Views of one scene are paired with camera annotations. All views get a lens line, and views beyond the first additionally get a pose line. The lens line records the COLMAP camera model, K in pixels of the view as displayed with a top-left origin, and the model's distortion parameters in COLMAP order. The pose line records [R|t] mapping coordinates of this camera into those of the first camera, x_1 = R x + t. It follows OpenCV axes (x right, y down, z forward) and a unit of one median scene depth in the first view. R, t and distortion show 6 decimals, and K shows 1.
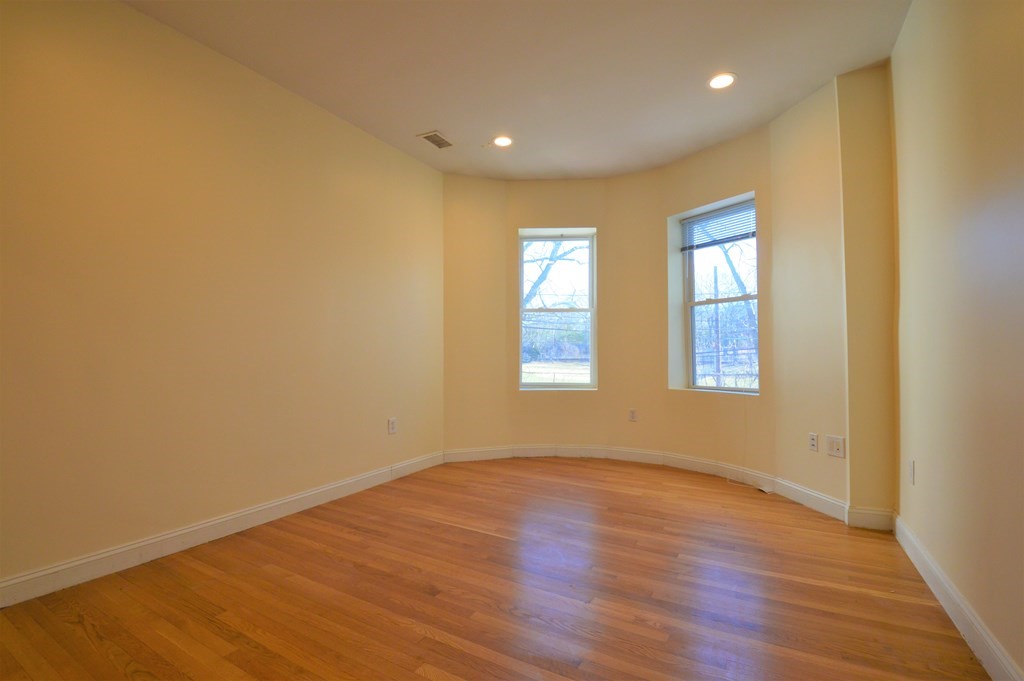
lens RADIAL K [[471.1, 0, 512.0], [0, 471.1, 340.5], [0, 0, 1]] dist [-0.002892, -0.013051]
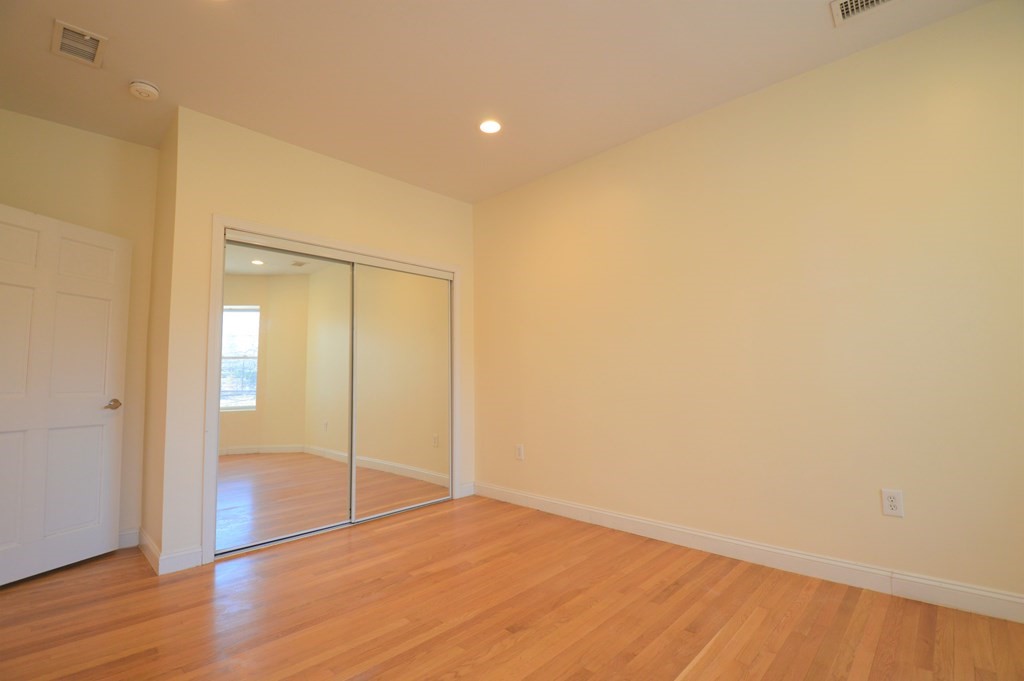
lens RADIAL K [[471.1, 0, 512.0], [0, 471.1, 340.5], [0, 0, 1]] dist [-0.002892, -0.013051]
pose [[-0.253076, -0.069895, -0.964918, 0.649360], [0.031798, 0.996247, -0.080504, 0.014047], [0.966924, -0.051056, -0.249904, 1.010921]]
